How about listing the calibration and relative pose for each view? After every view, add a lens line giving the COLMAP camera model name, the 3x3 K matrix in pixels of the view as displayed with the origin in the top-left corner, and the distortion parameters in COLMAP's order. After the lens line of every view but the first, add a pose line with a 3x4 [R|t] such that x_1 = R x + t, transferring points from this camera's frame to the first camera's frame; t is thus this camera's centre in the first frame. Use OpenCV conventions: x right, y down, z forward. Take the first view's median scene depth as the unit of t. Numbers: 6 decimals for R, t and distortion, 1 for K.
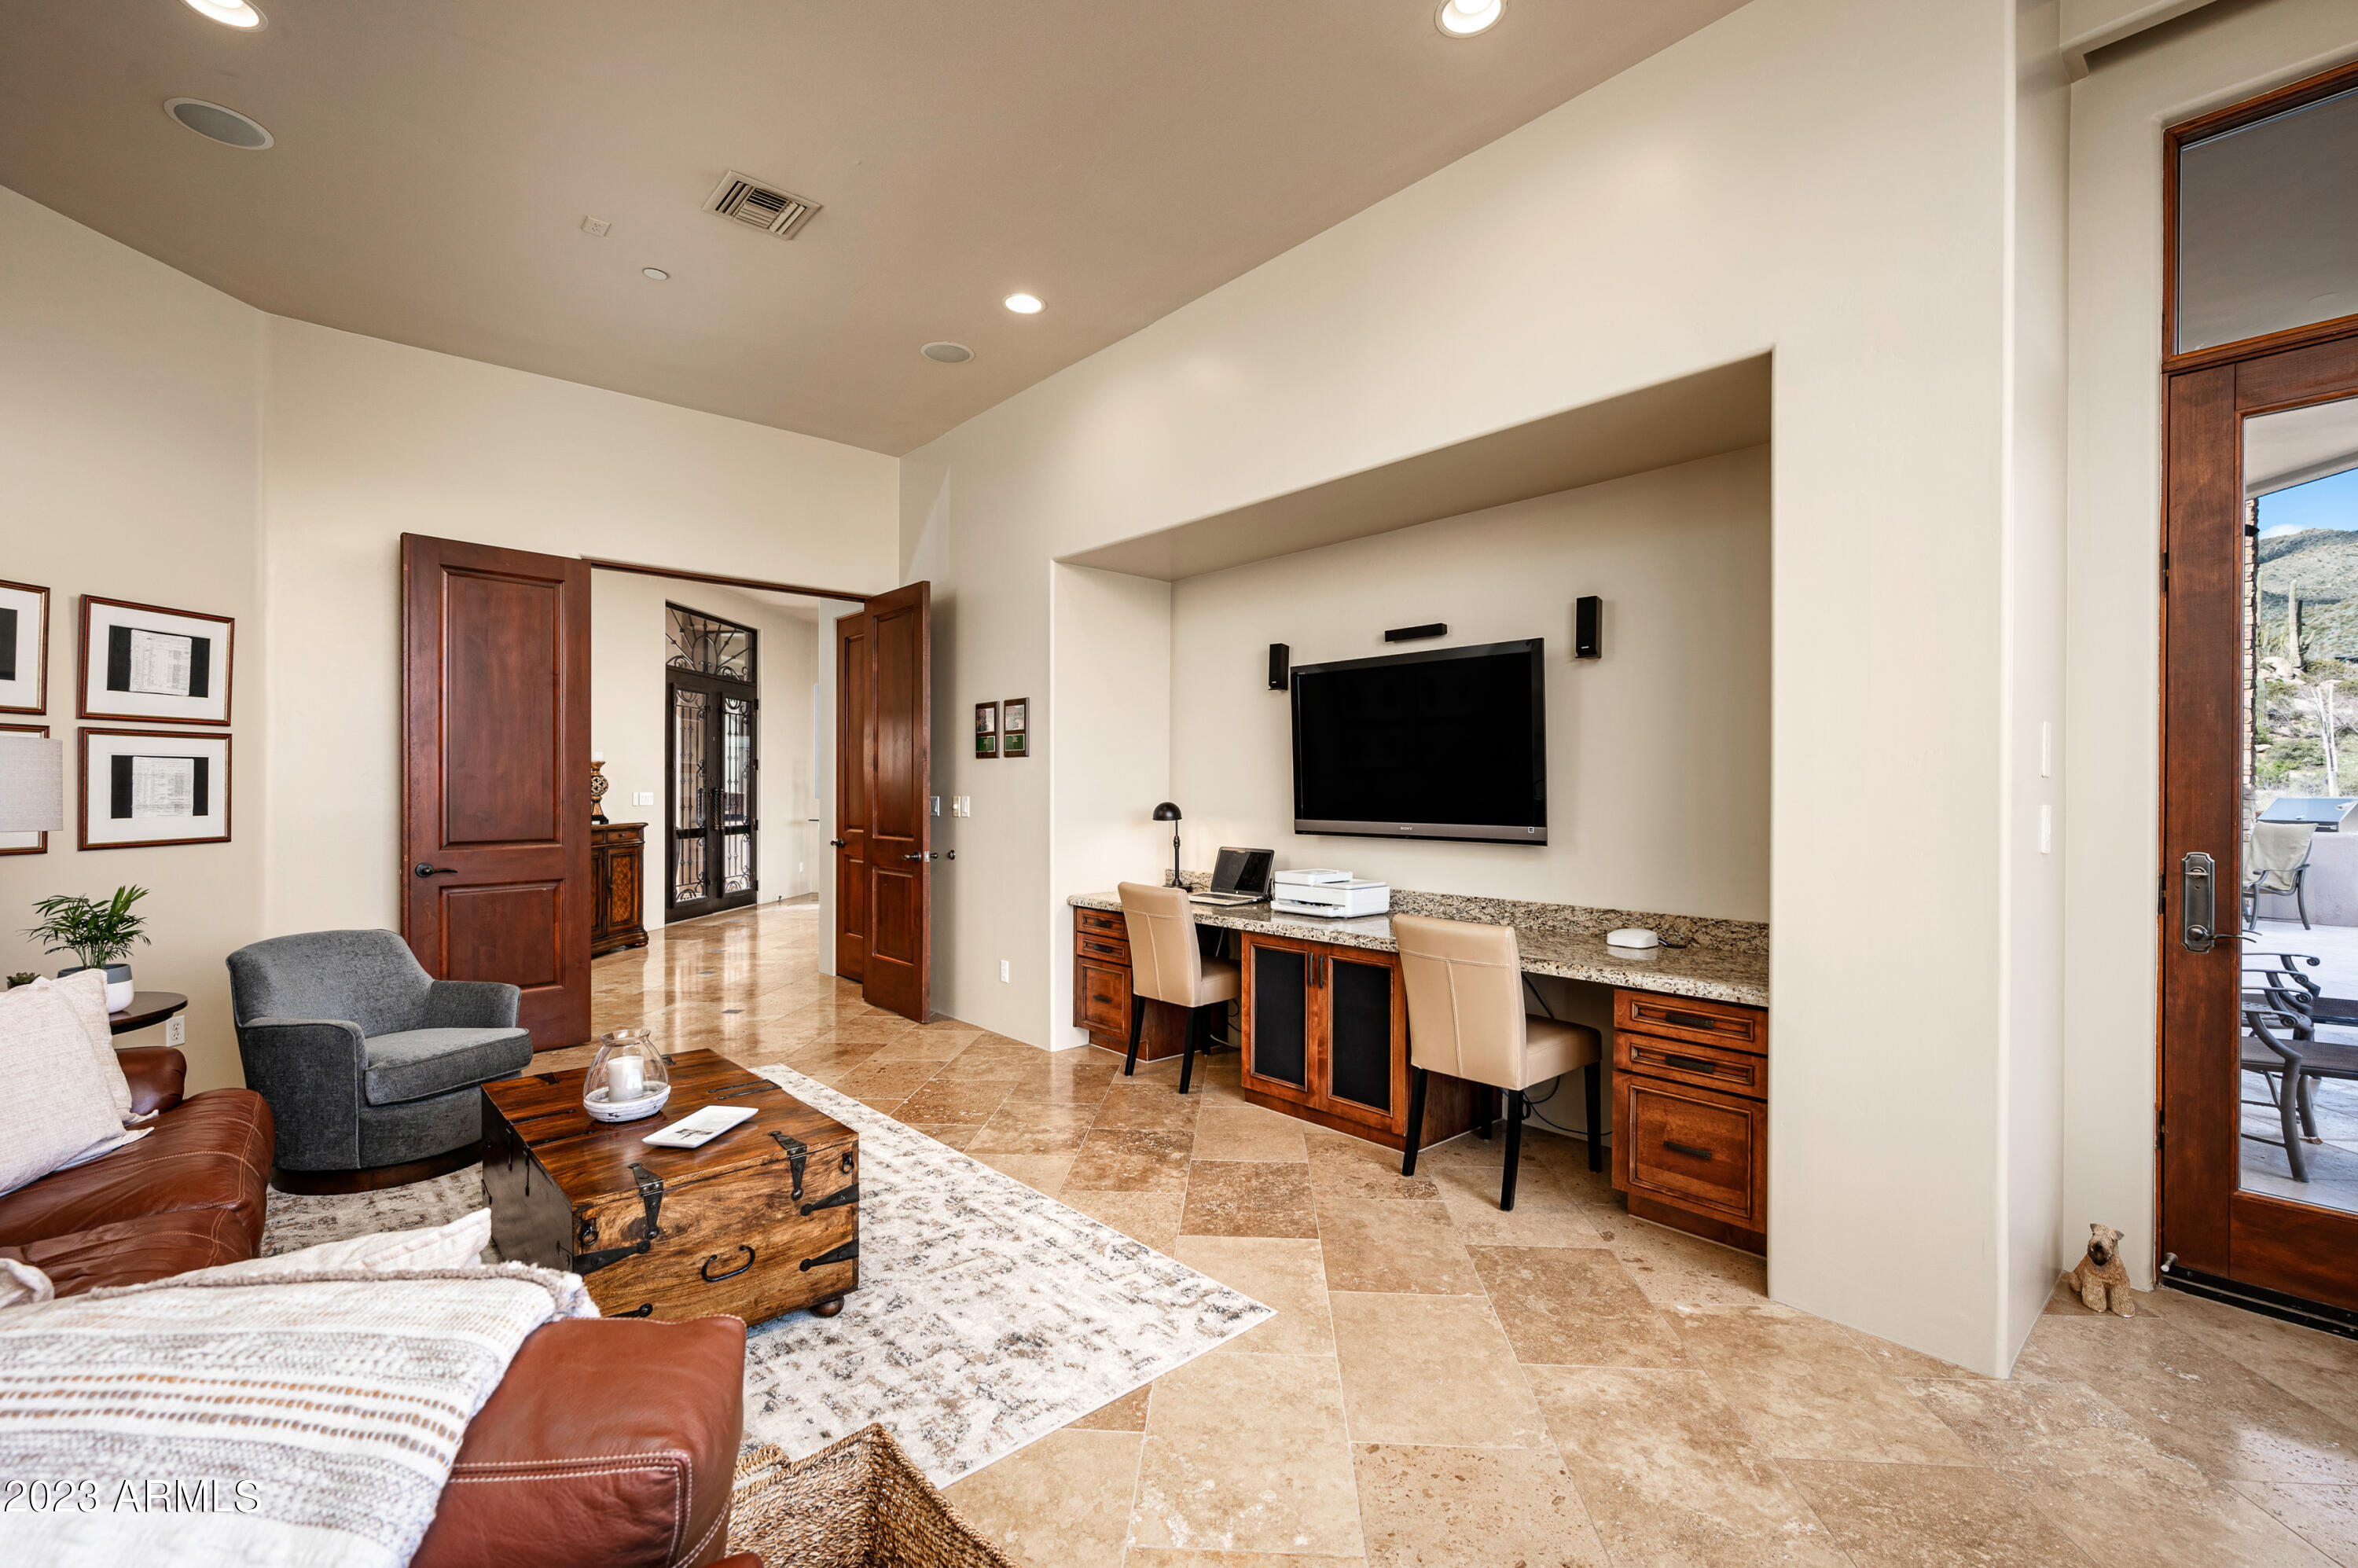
lens RADIAL K [[1005.9, 0, 1177.8], [0, 1005.9, 783.6], [0, 0, 1]] dist [-0.000341, 0.000003]
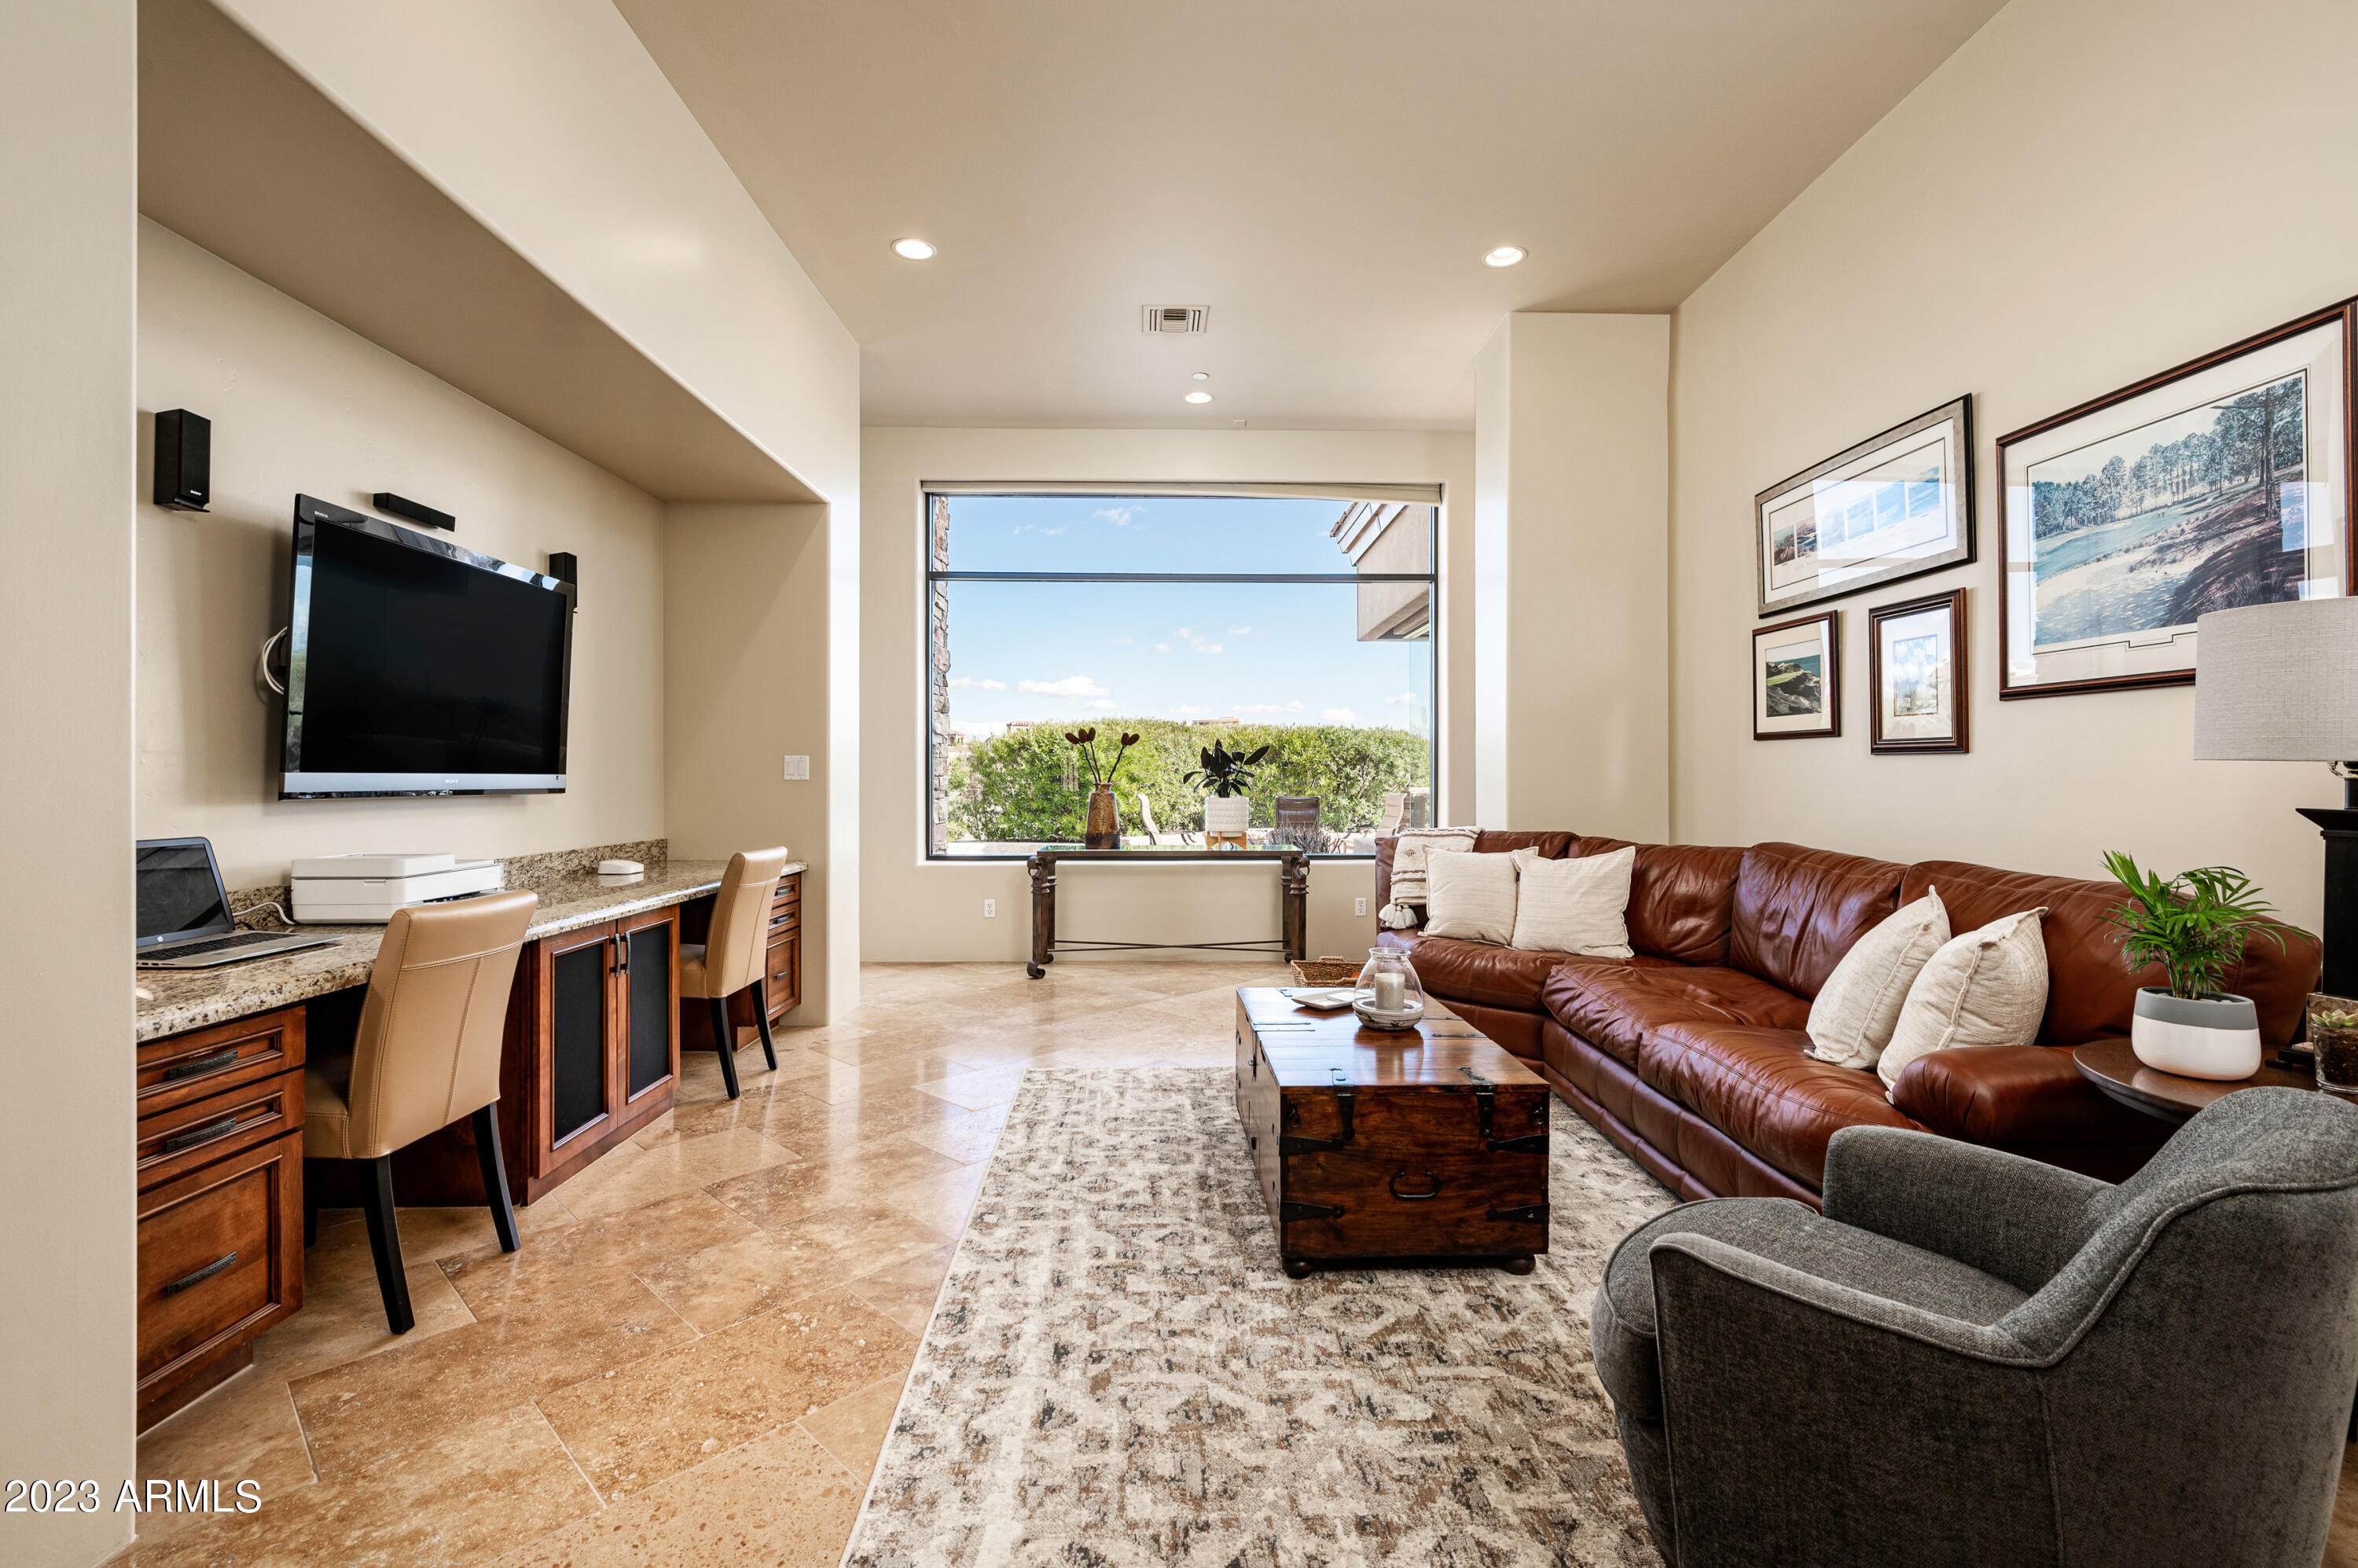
lens RADIAL K [[1055.4, 0, 1174.4], [0, 1055.4, 777.6], [0, 0, 1]] dist [-0.000431, -0.000033]
pose [[-0.754525, 0.000196, 0.656272, -0.779876], [-0.000674, 0.999999, -0.001073, 0.047900], [-0.656271, -0.001252, -0.754524, 1.403884]]
